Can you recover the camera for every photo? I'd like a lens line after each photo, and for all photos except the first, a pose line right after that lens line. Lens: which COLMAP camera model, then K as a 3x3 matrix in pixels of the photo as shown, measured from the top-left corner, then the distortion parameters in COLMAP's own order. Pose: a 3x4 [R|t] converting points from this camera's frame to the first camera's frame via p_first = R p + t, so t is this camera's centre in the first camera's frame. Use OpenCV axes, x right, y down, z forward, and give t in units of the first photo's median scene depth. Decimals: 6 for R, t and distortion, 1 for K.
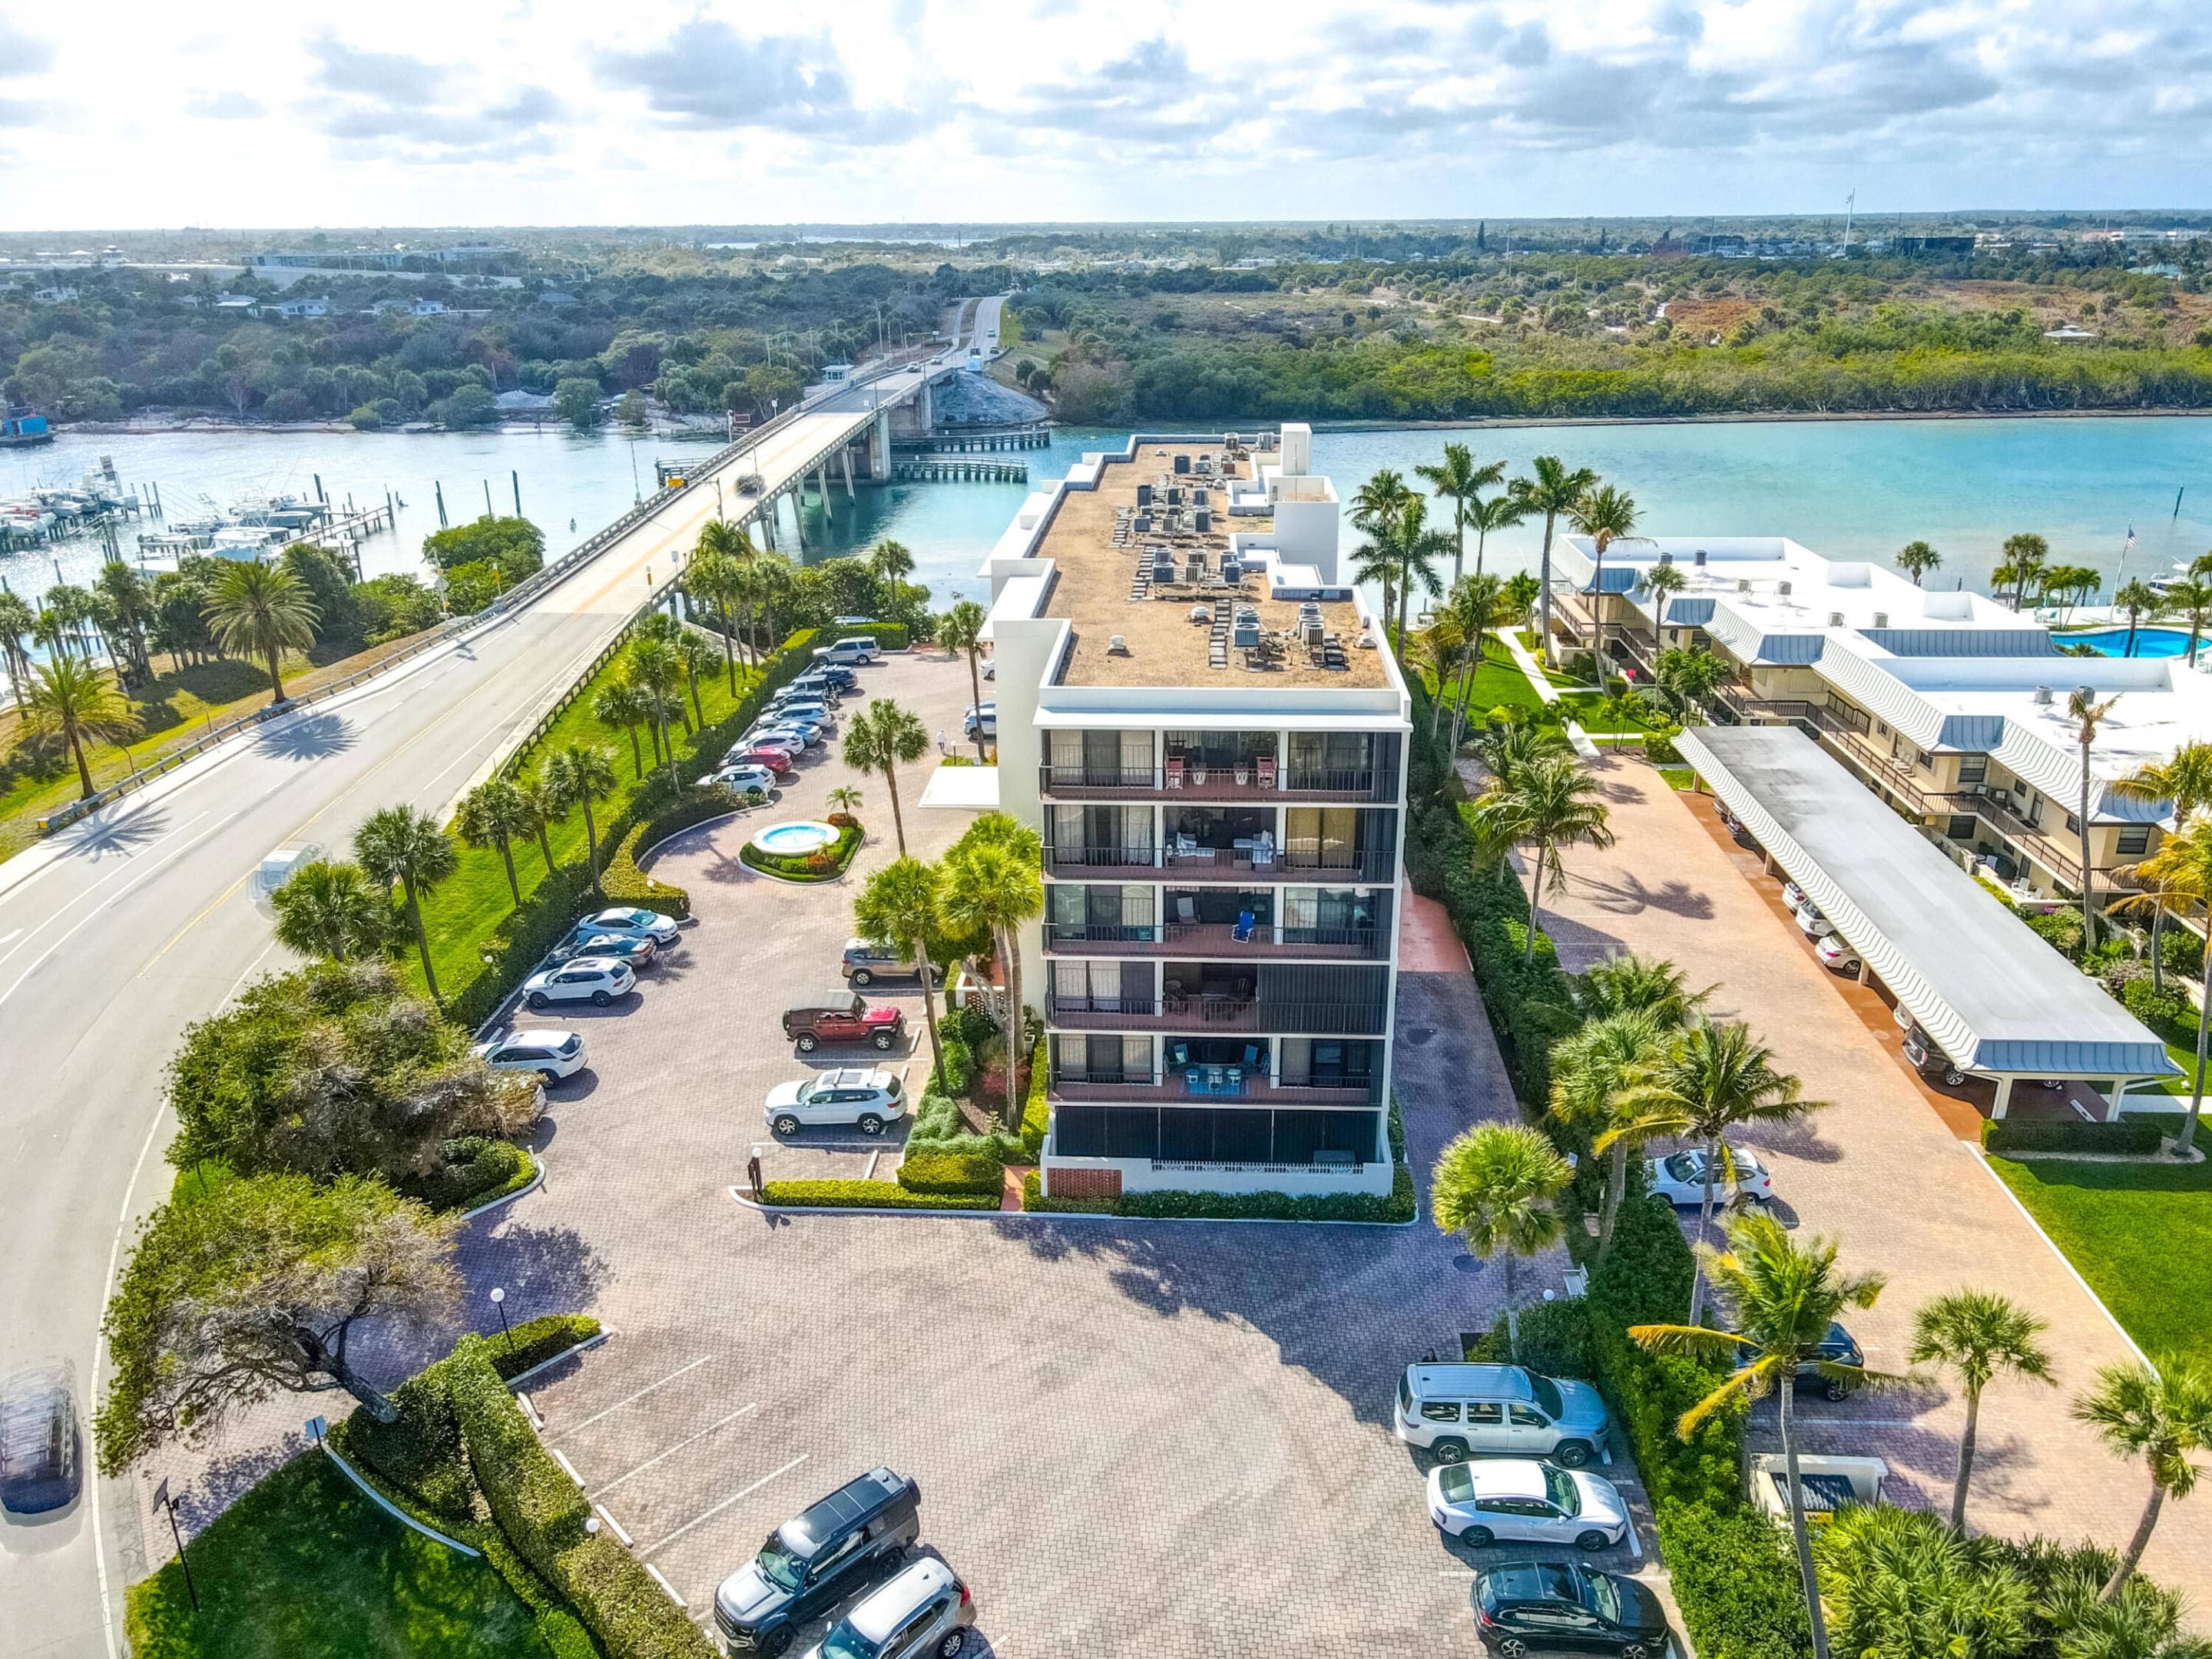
lens RADIAL K [[1631.7, 0, 1123.1], [0, 1631.7, 834.8], [0, 0, 1]] dist [0.004949, 0.010170]
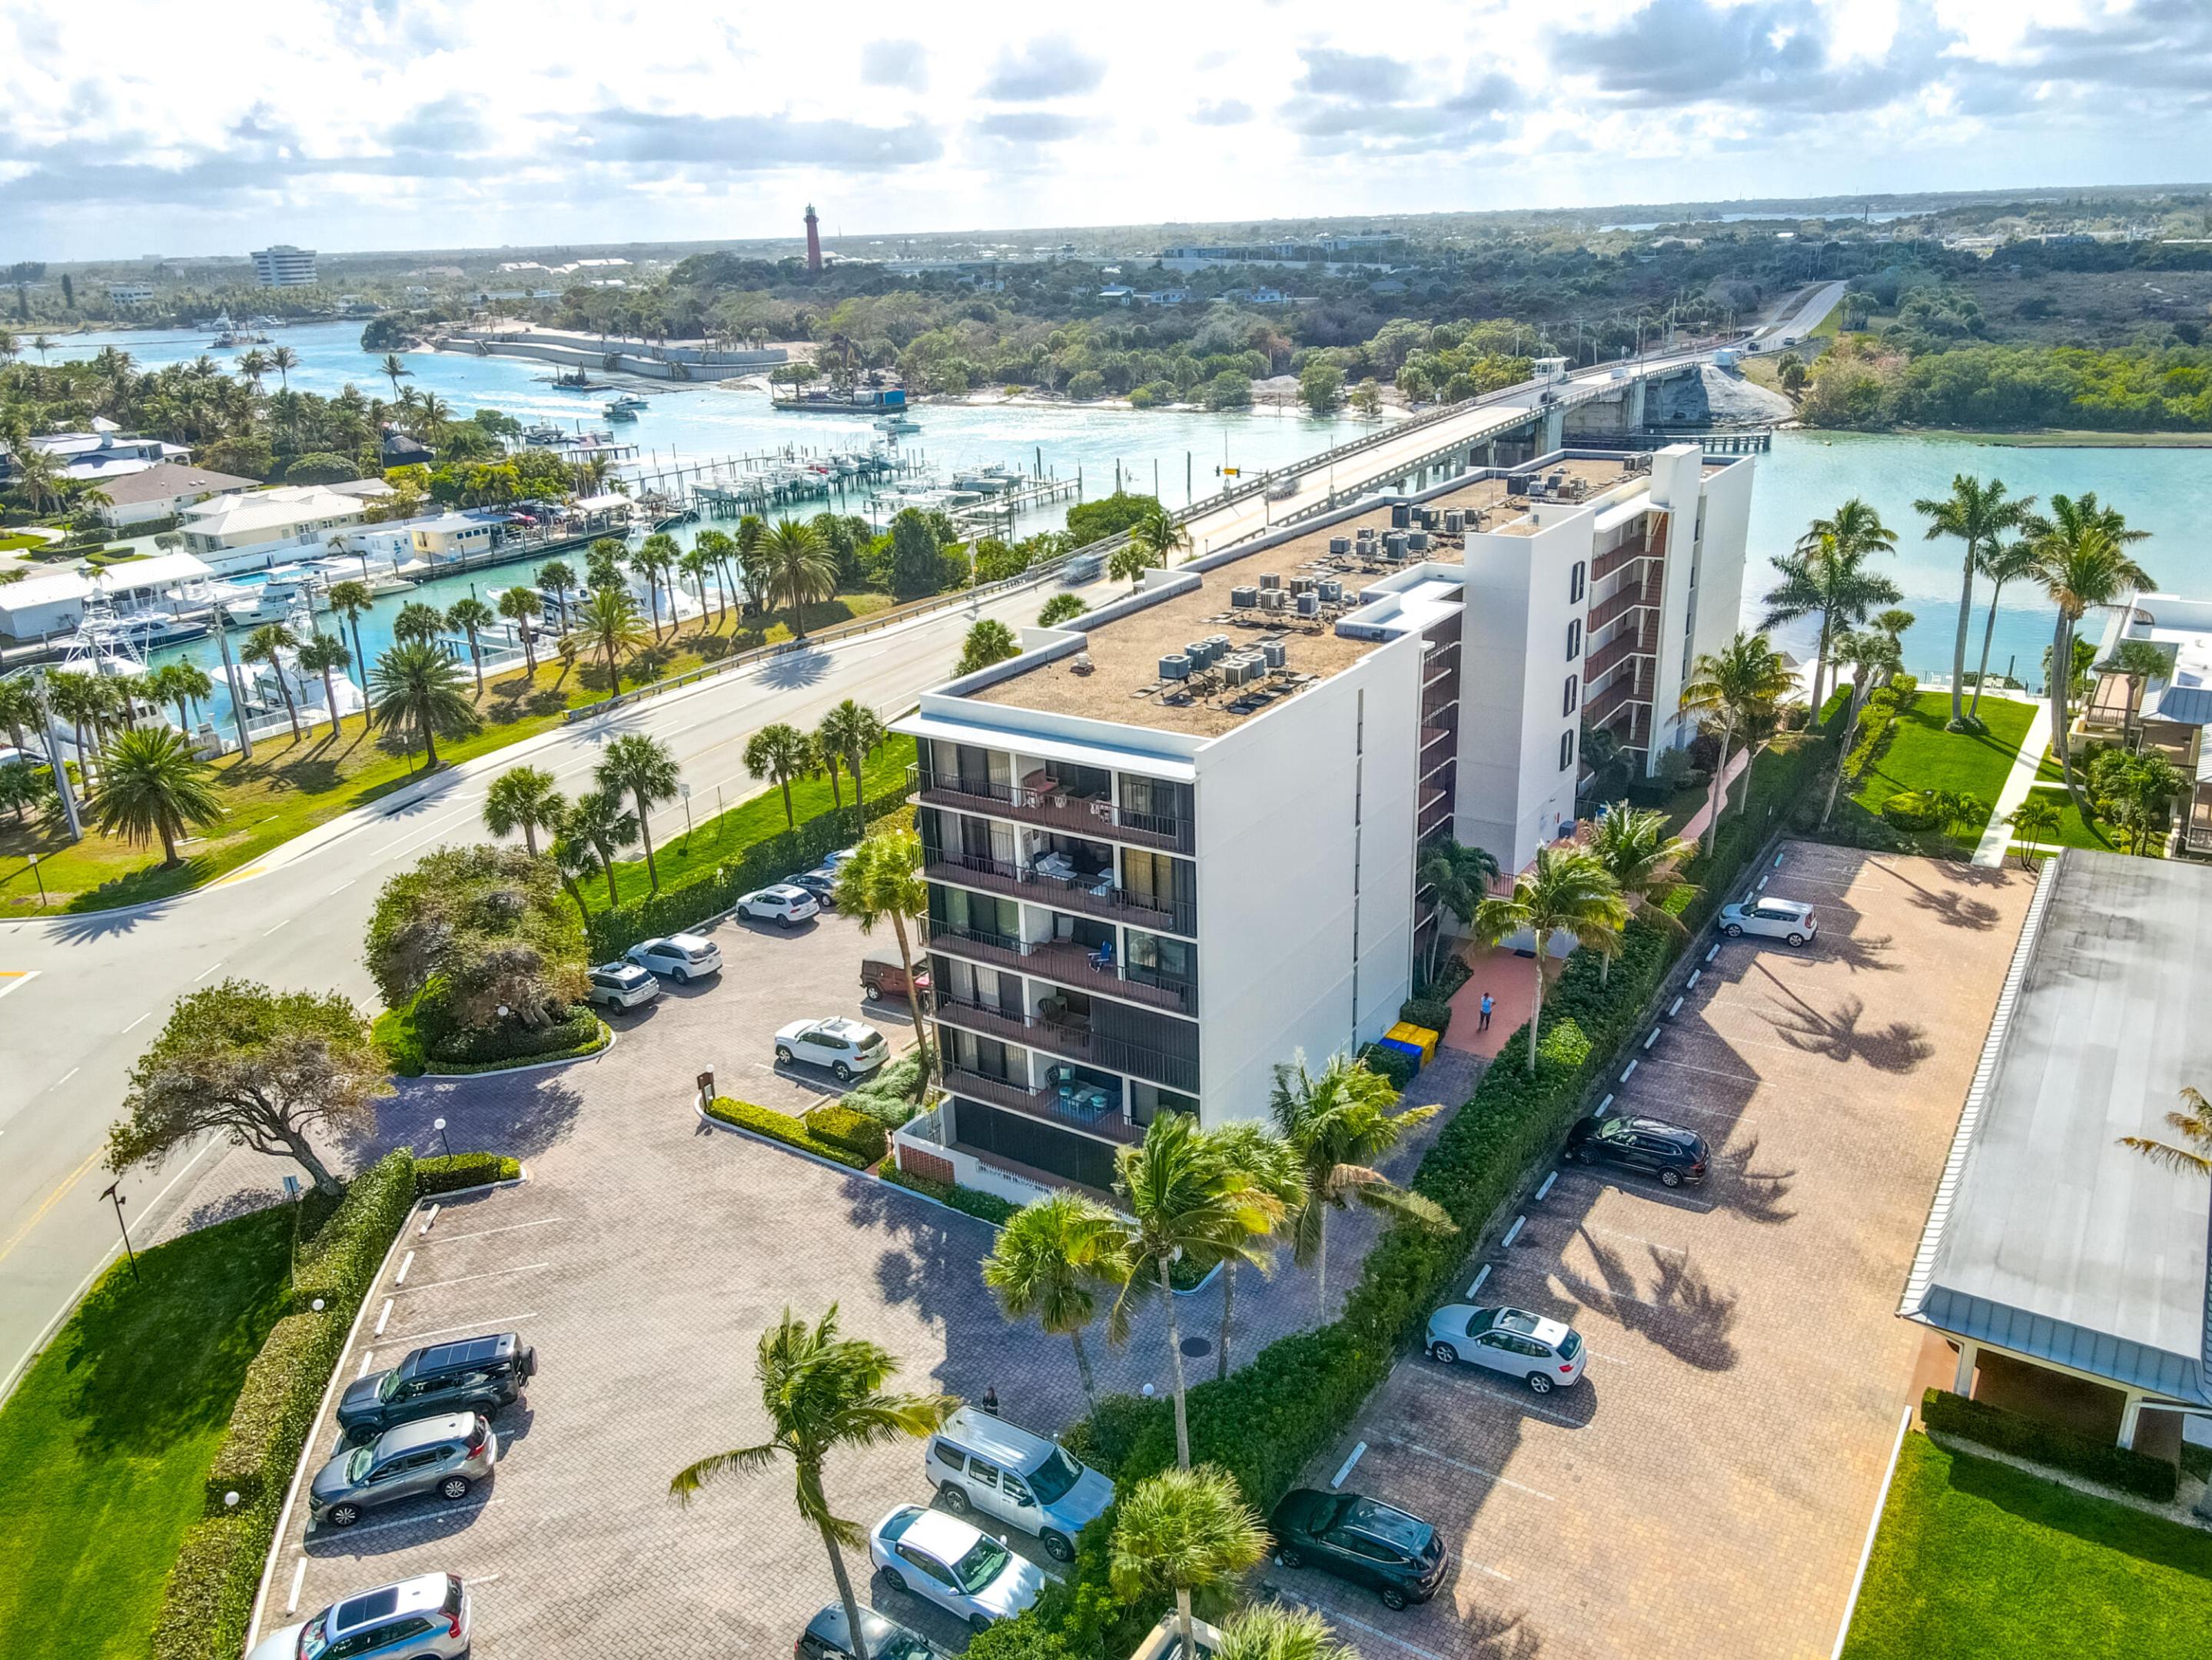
lens RADIAL K [[1631.7, 0, 1123.1], [0, 1631.7, 835.3], [0, 0, 1]] dist [0.004949, 0.010170]
pose [[0.864155, 0.158039, -0.477766, 0.106177], [-0.153109, 0.986967, 0.049542, -0.013214], [0.479369, 0.030339, 0.877089, 0.024809]]
